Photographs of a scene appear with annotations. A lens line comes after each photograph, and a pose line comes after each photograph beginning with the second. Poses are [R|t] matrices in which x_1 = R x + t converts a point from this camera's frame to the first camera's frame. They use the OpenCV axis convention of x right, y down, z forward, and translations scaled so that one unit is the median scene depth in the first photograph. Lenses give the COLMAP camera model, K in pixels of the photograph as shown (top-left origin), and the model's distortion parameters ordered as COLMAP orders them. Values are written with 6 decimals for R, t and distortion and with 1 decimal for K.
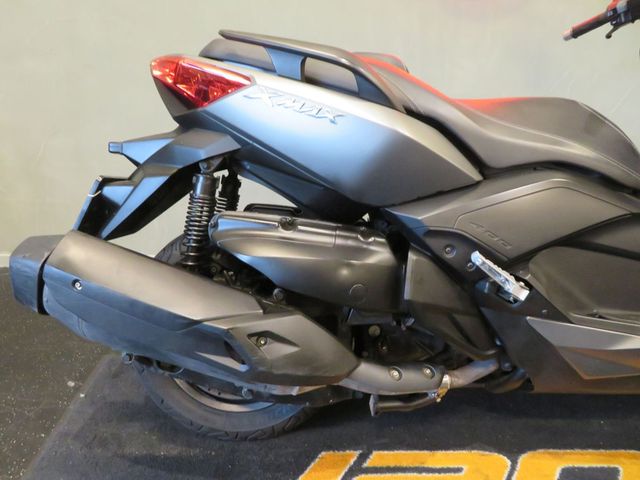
lens RADIAL K [[457.6, 0, 320.0], [0, 457.6, 240.0], [0, 0, 1]] dist [-0.008819, 0.005330]
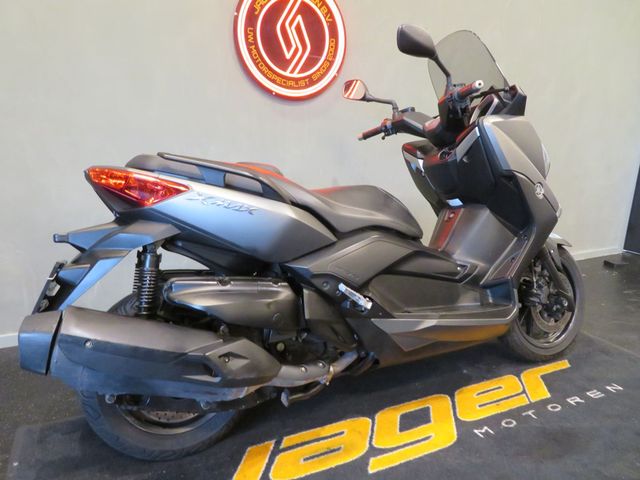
lens RADIAL K [[452.6, 0, 320.0], [0, 452.6, 240.0], [0, 0, 1]] dist [-0.008297, 0.000596]
pose [[0.911124, -0.087460, 0.402745, -0.346497], [0.129518, 0.988477, -0.078349, -0.011276], [-0.391252, 0.123549, 0.911953, -0.451863]]
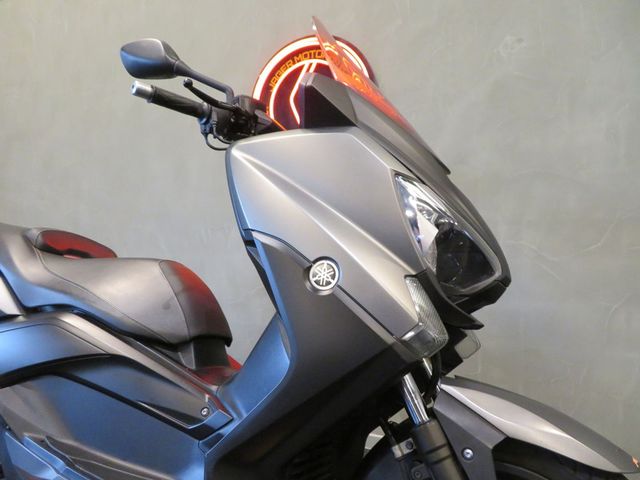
lens RADIAL K [[457.6, 0, 320.0], [0, 457.6, 240.0], [0, 0, 1]] dist [-0.008819, 0.005330]
pose [[0.900046, -0.010586, -0.435666, 1.648313], [-0.144804, 0.935639, -0.321888, -0.034879], [0.411034, 0.352800, 0.840585, 0.164803]]
